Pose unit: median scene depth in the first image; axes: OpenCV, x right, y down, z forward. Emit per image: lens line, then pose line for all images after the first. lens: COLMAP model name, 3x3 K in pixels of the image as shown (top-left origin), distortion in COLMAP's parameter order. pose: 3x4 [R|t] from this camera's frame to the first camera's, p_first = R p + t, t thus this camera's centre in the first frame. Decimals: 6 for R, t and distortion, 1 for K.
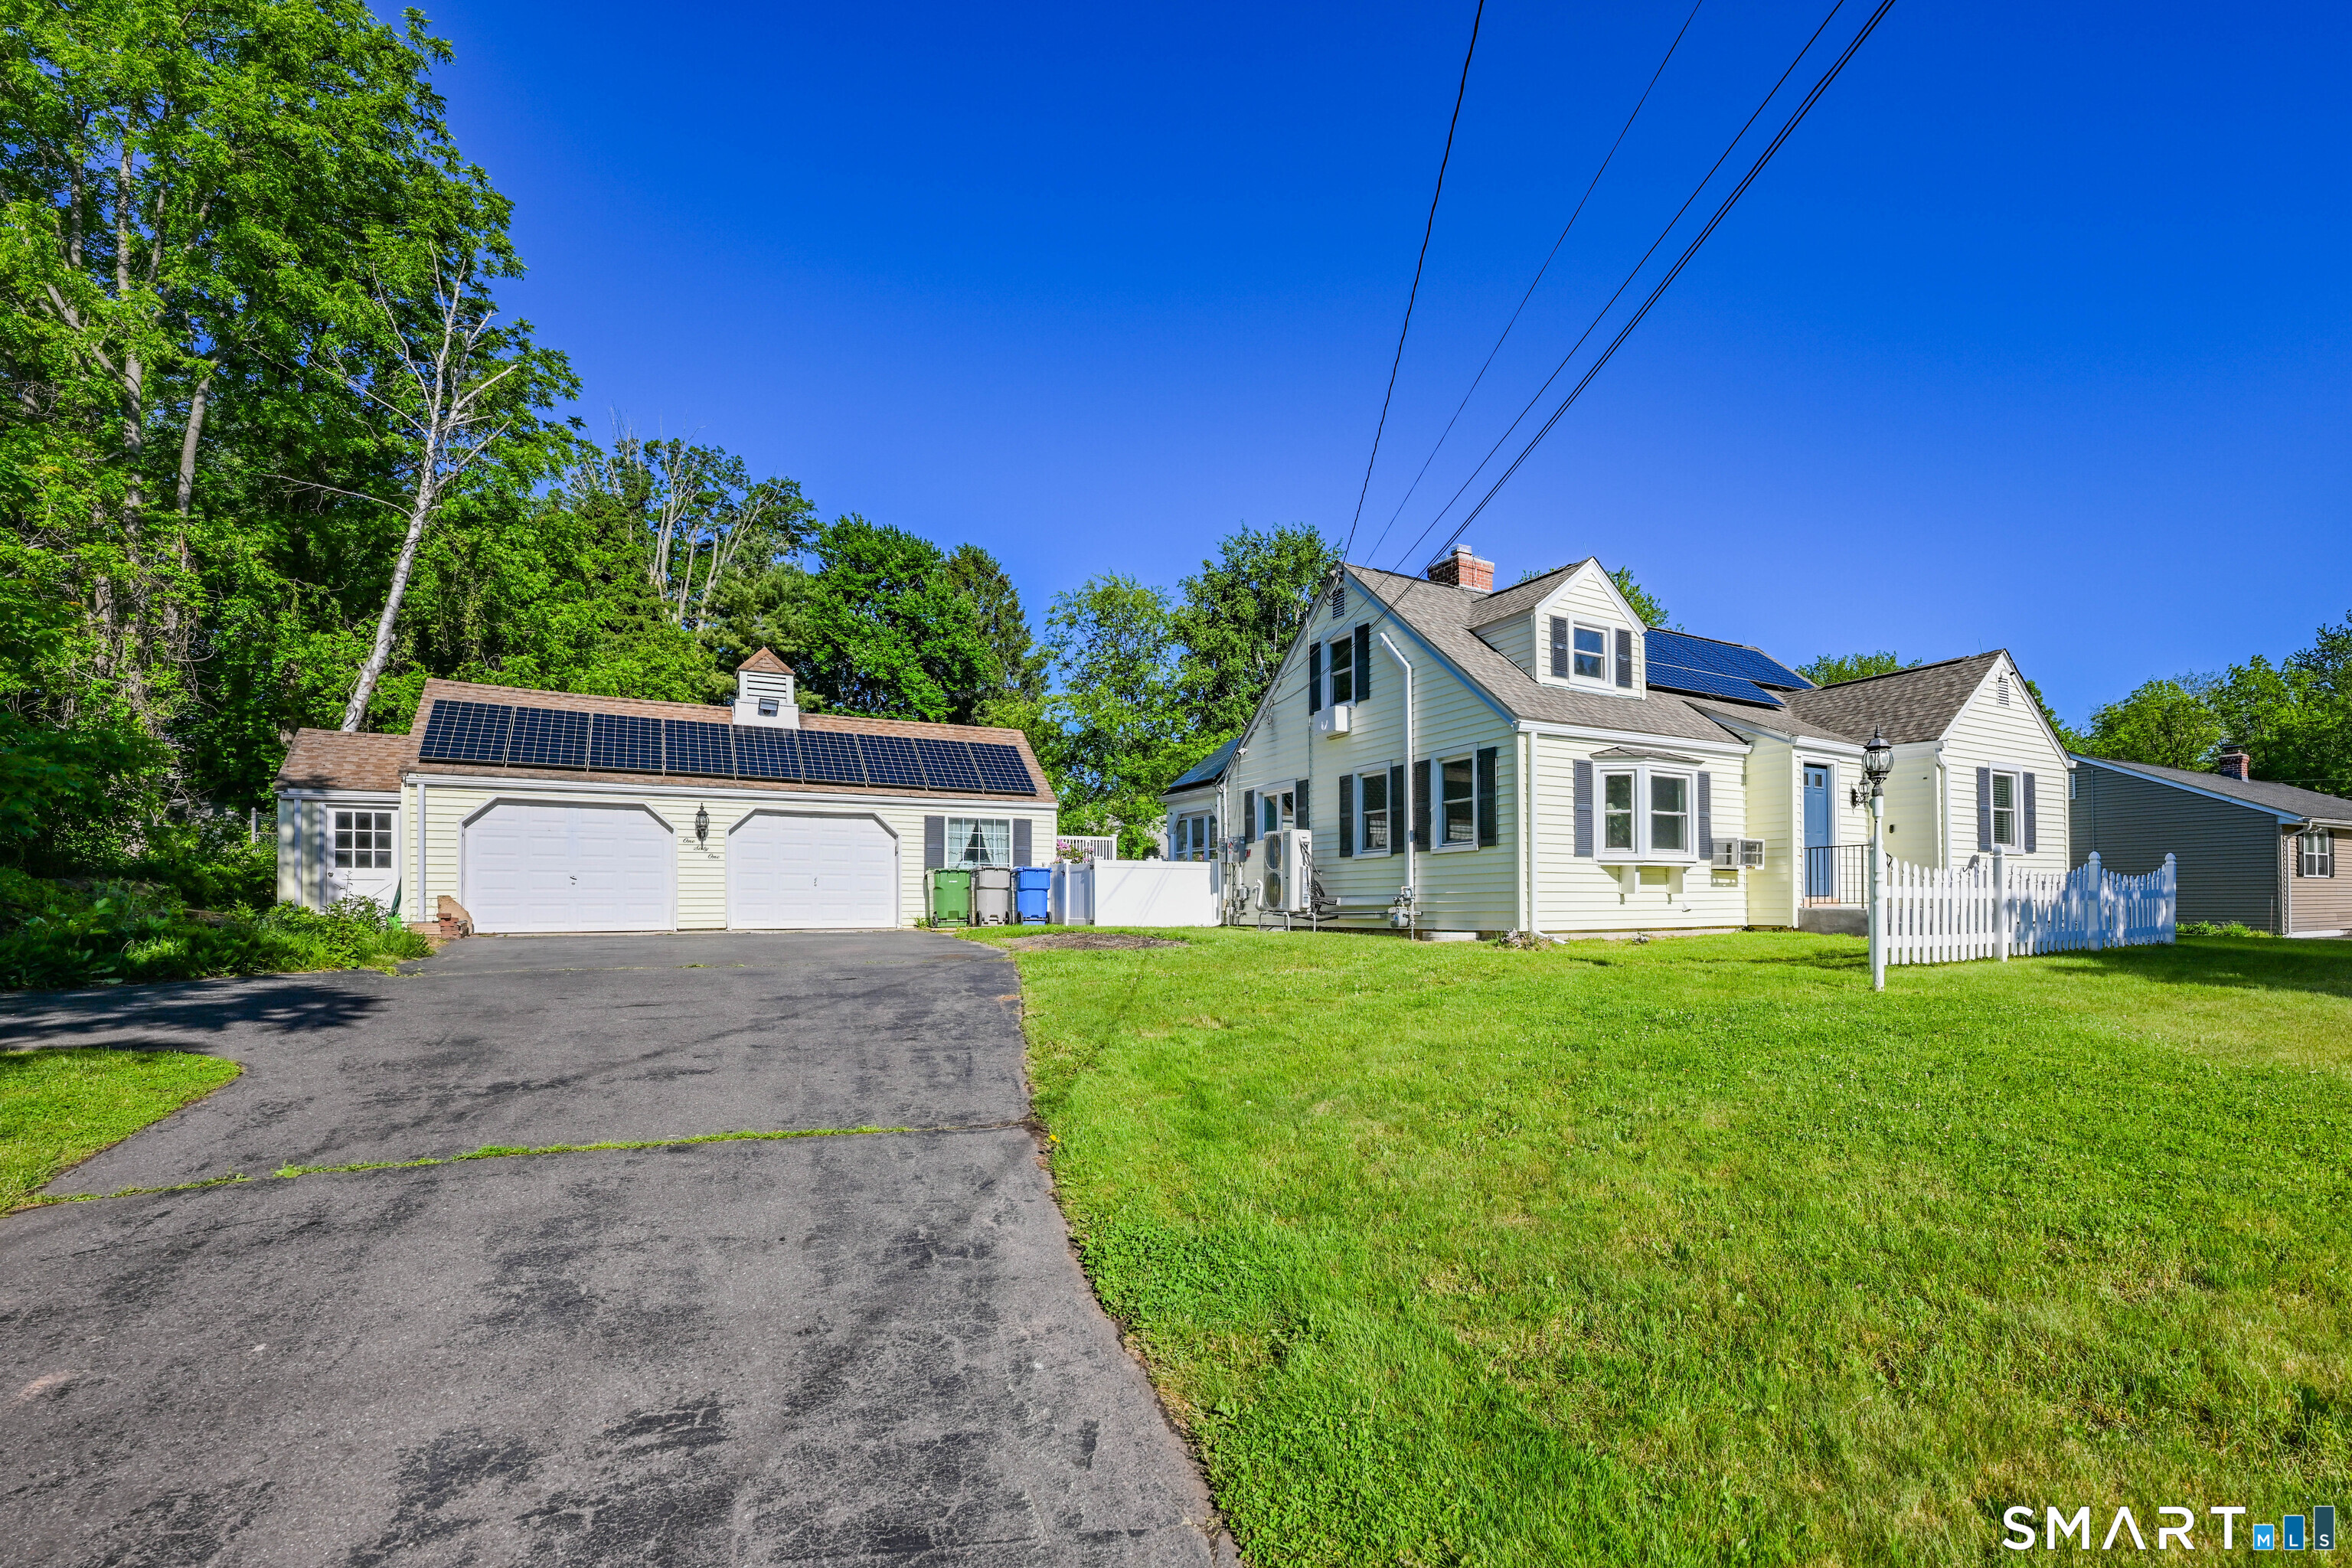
lens RADIAL K [[1000.4, 0, 1295.3], [0, 1000.4, 899.2], [0, 0, 1]] dist [-0.000563, -0.002047]
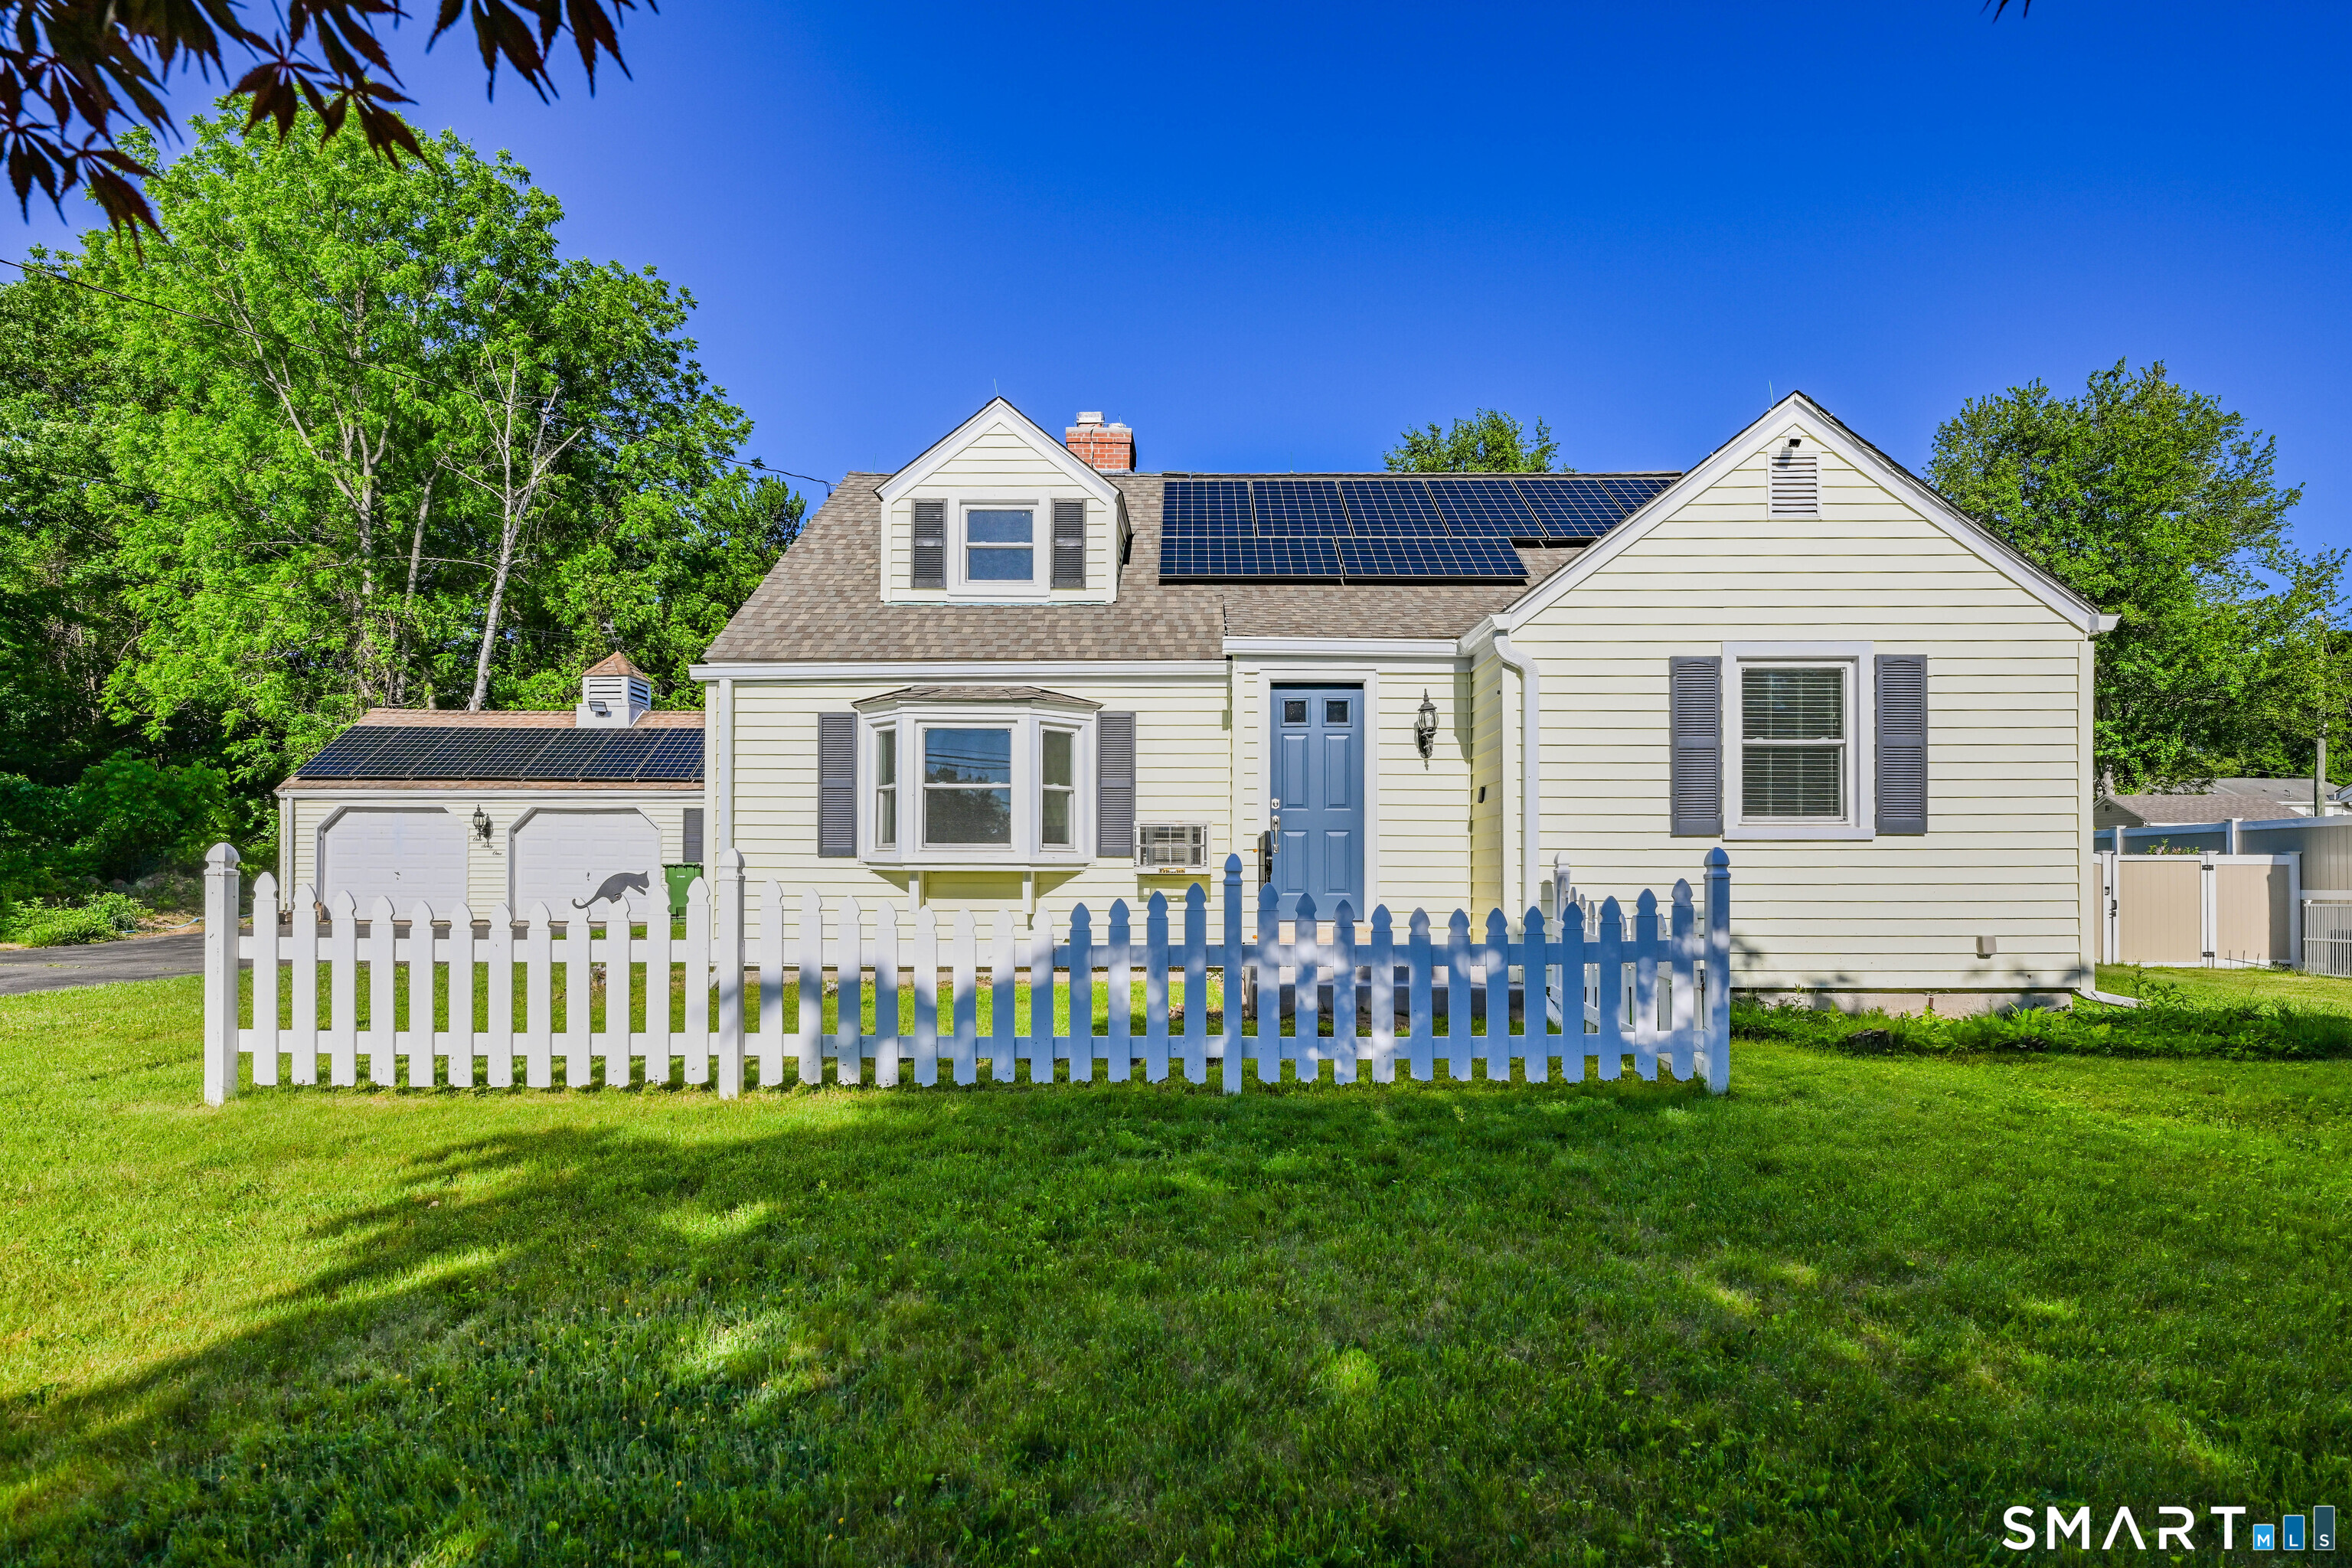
lens RADIAL K [[1118.4, 0, 1235.6], [0, 1118.4, 867.0], [0, 0, 1]] dist [-0.000984, -0.000245]
pose [[0.840600, 0.002998, -0.541648, 0.748938], [-0.006166, 0.999973, -0.004034, -0.028546], [0.541621, 0.006731, 0.840596, 0.423866]]
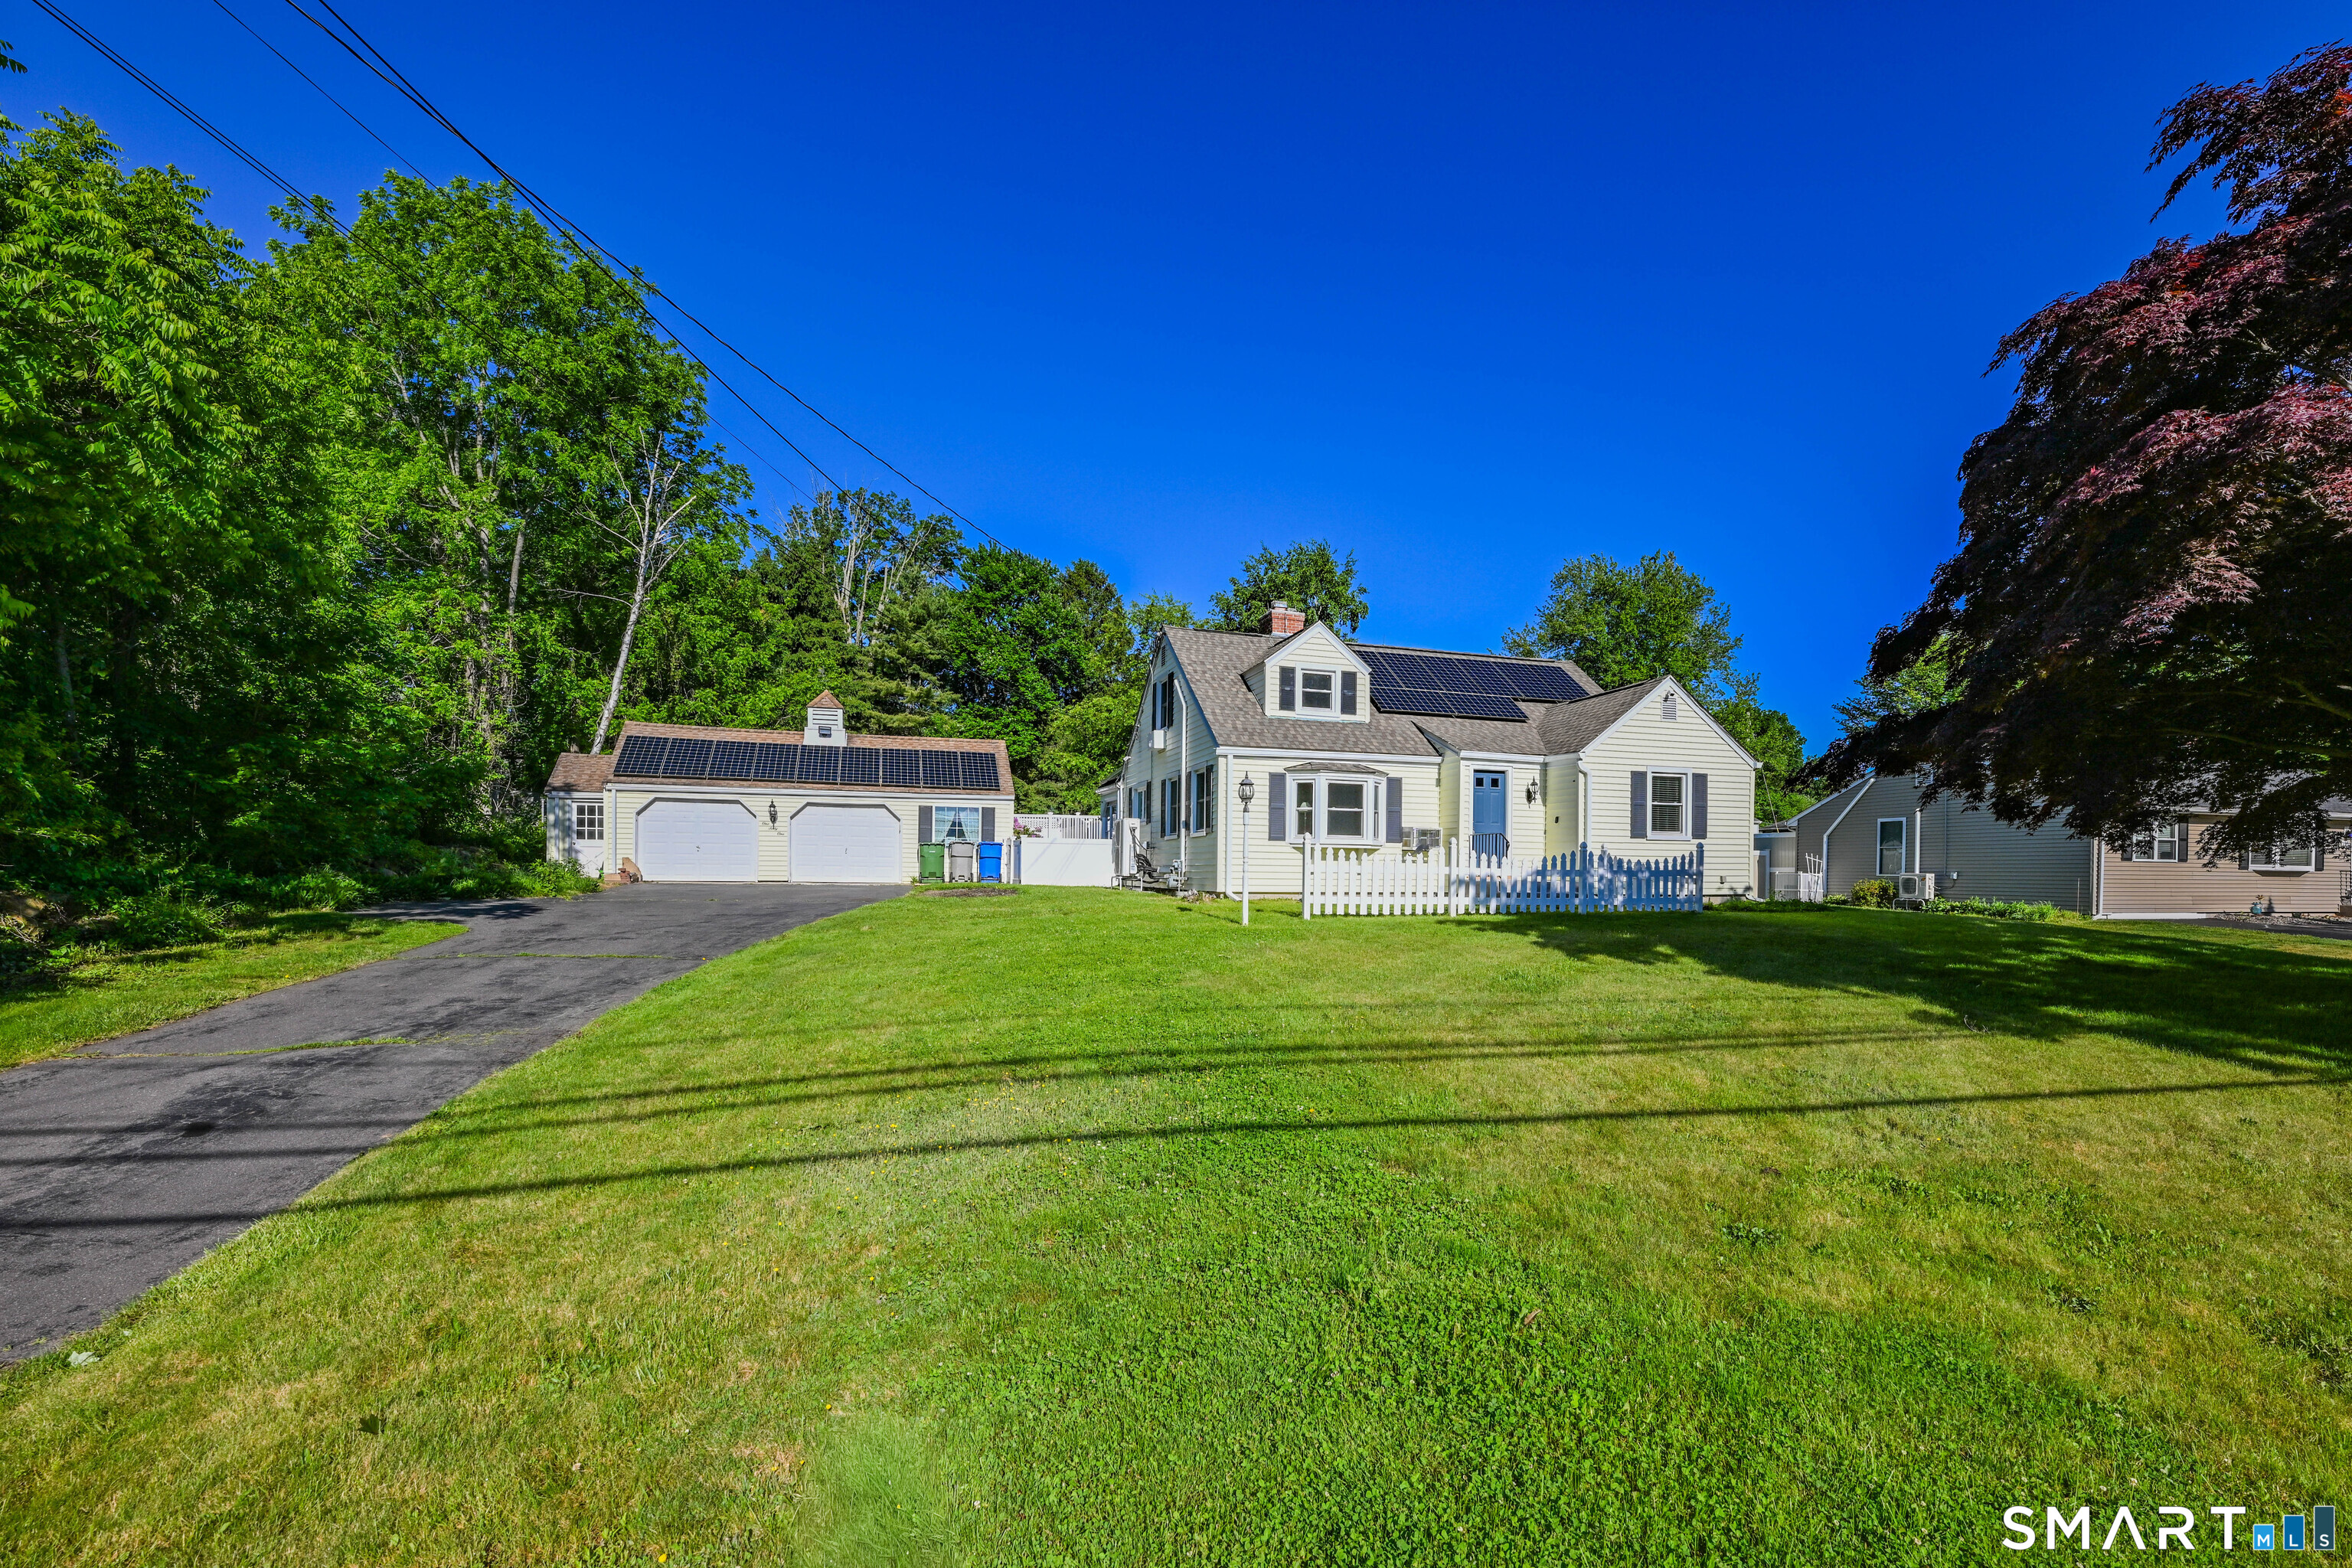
lens RADIAL K [[1000.4, 0, 1236.0], [0, 1000.4, 883.5], [0, 0, 1]] dist [-0.000563, -0.002047]
pose [[0.970682, 0.019208, -0.239598, 0.471763], [-0.015201, 0.999712, 0.018558, -0.005582], [0.239886, -0.014372, 0.970695, -0.327501]]
